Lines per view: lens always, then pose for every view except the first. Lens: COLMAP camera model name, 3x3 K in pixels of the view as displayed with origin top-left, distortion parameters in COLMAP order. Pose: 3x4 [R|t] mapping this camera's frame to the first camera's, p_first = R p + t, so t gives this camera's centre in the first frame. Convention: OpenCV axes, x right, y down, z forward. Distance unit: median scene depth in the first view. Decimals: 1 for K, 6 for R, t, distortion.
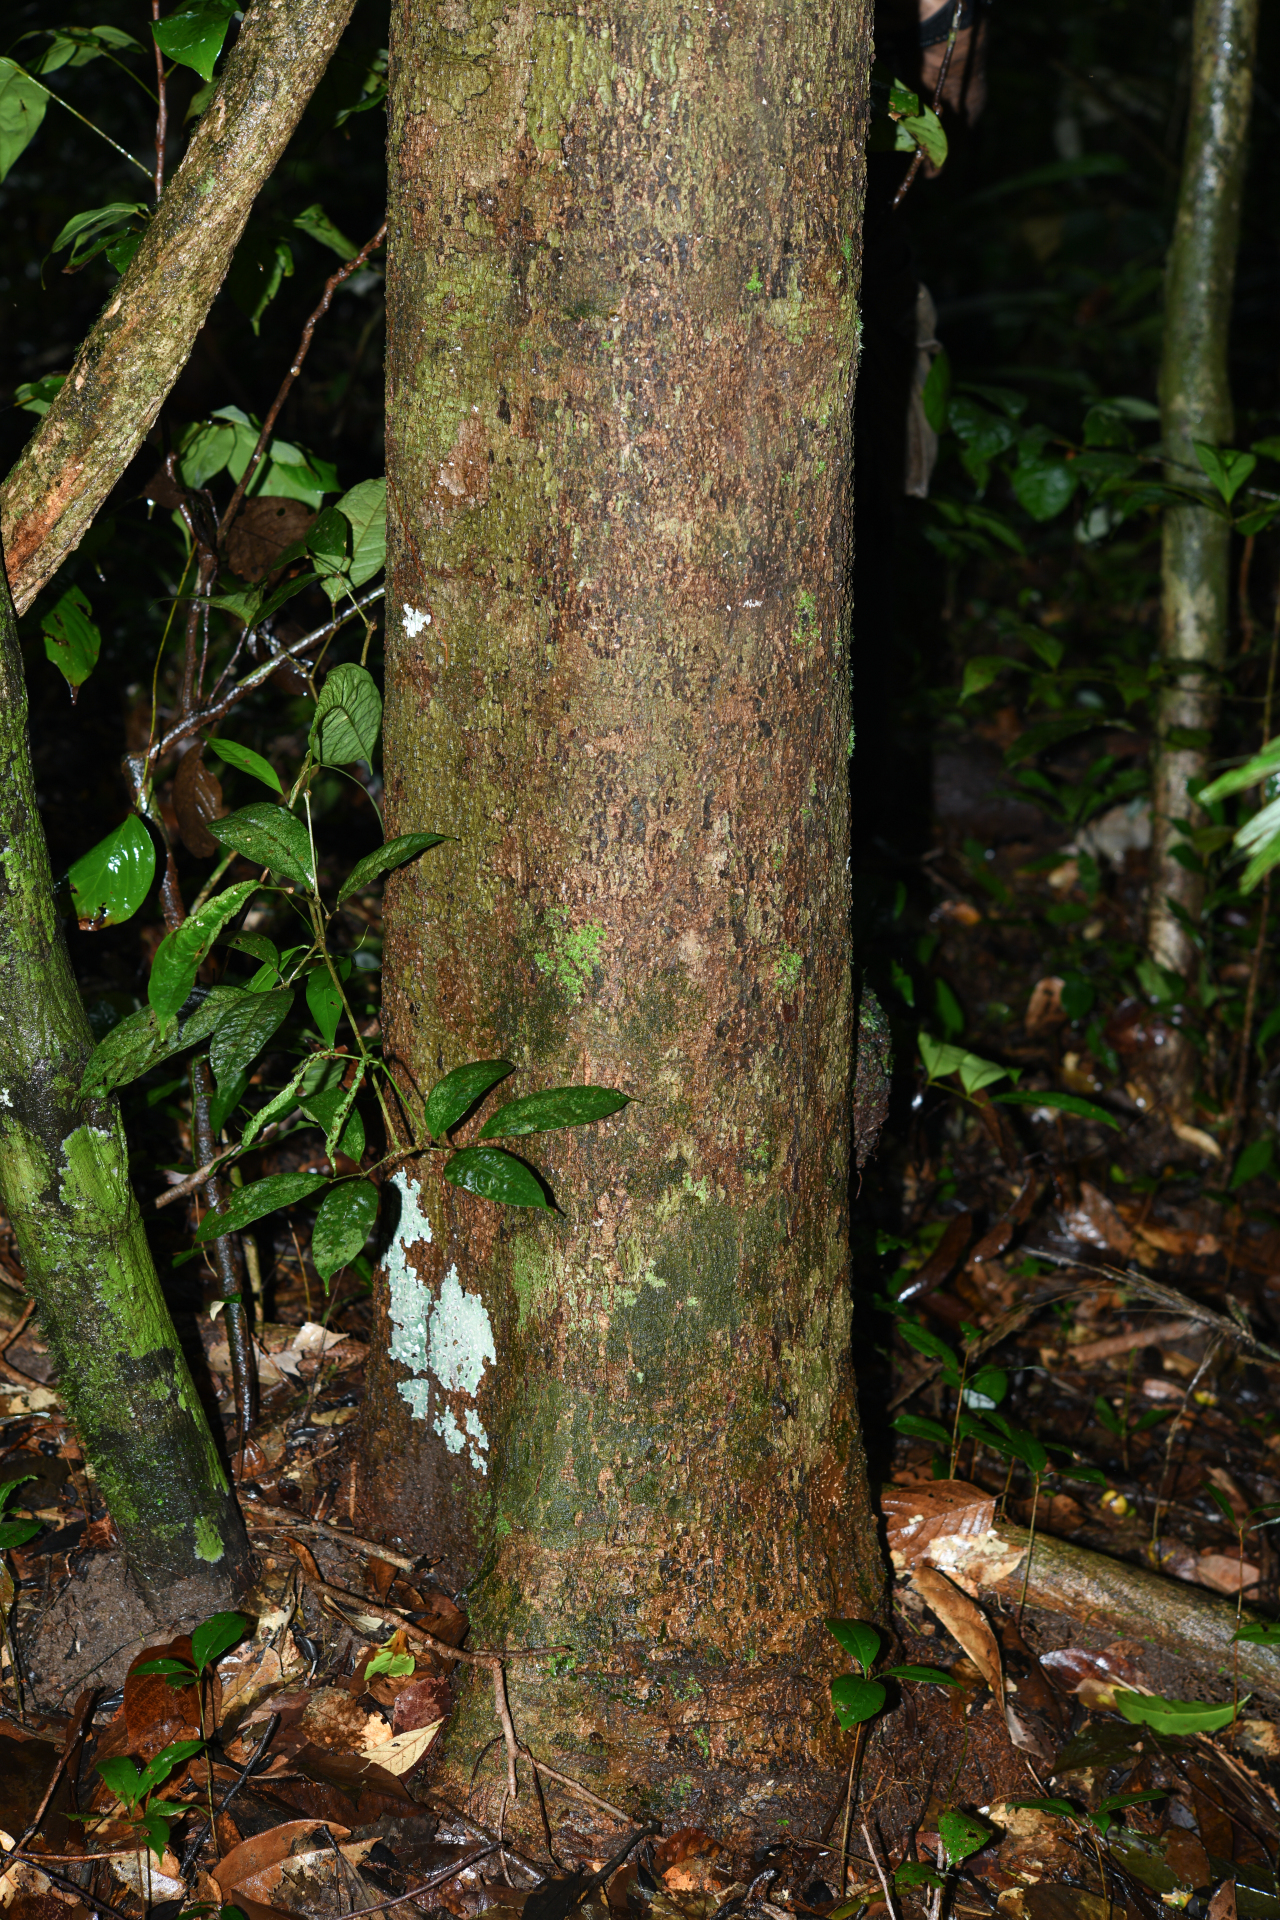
lens RADIAL K [[3504.2, 0, 640.0], [0, 3504.2, 960.0], [0, 0, 1]] dist [-0.075589, 0.386617]
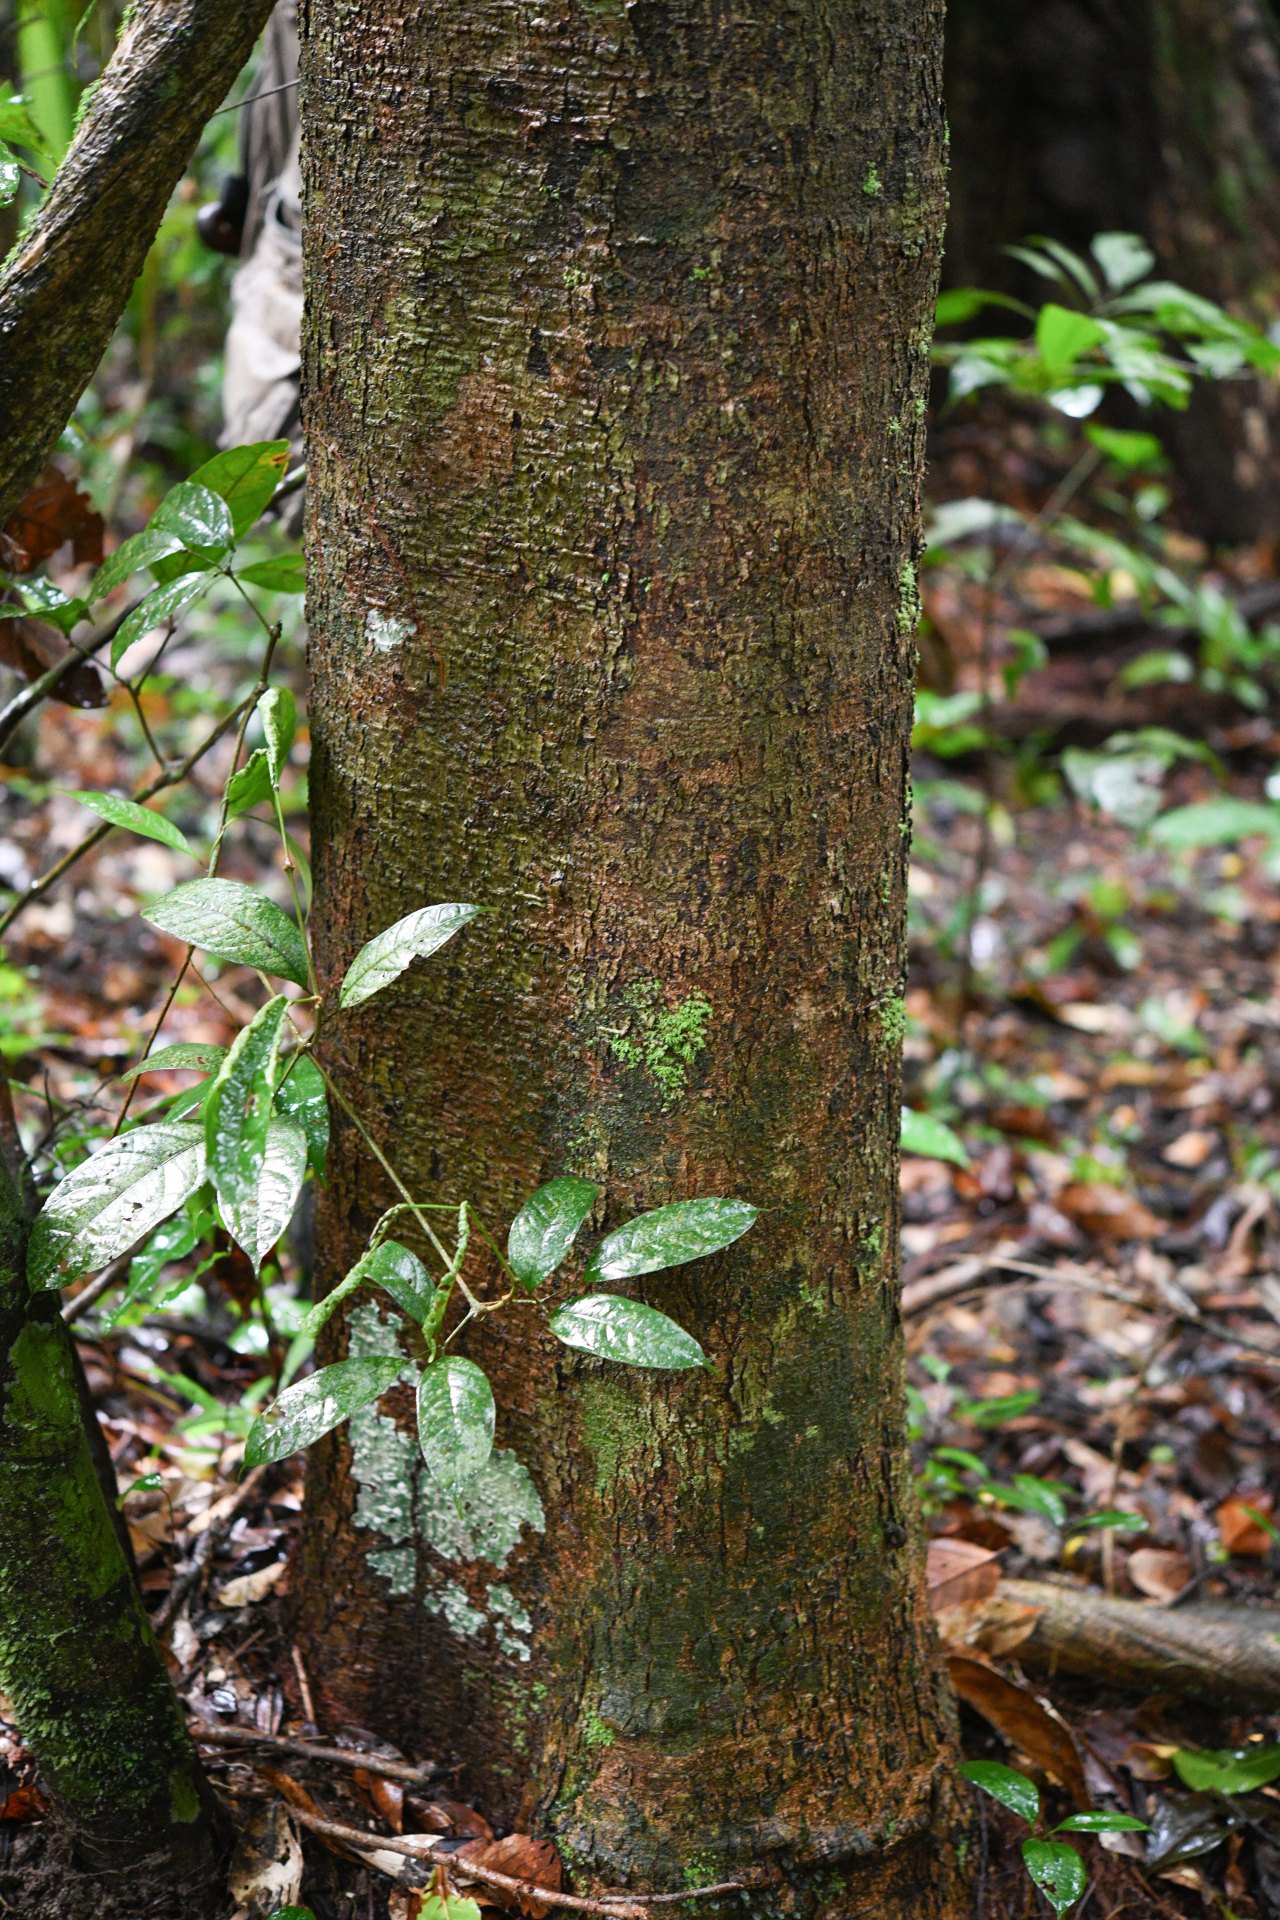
lens RADIAL K [[3504.2, 0, 640.0], [0, 3504.2, 960.0], [0, 0, 1]] dist [-0.075589, 0.386617]
pose [[0.948343, -0.114878, 0.295716, -0.259462], [0.092206, 0.991705, 0.089553, -0.091514], [-0.303551, -0.057660, 0.951069, 0.244999]]
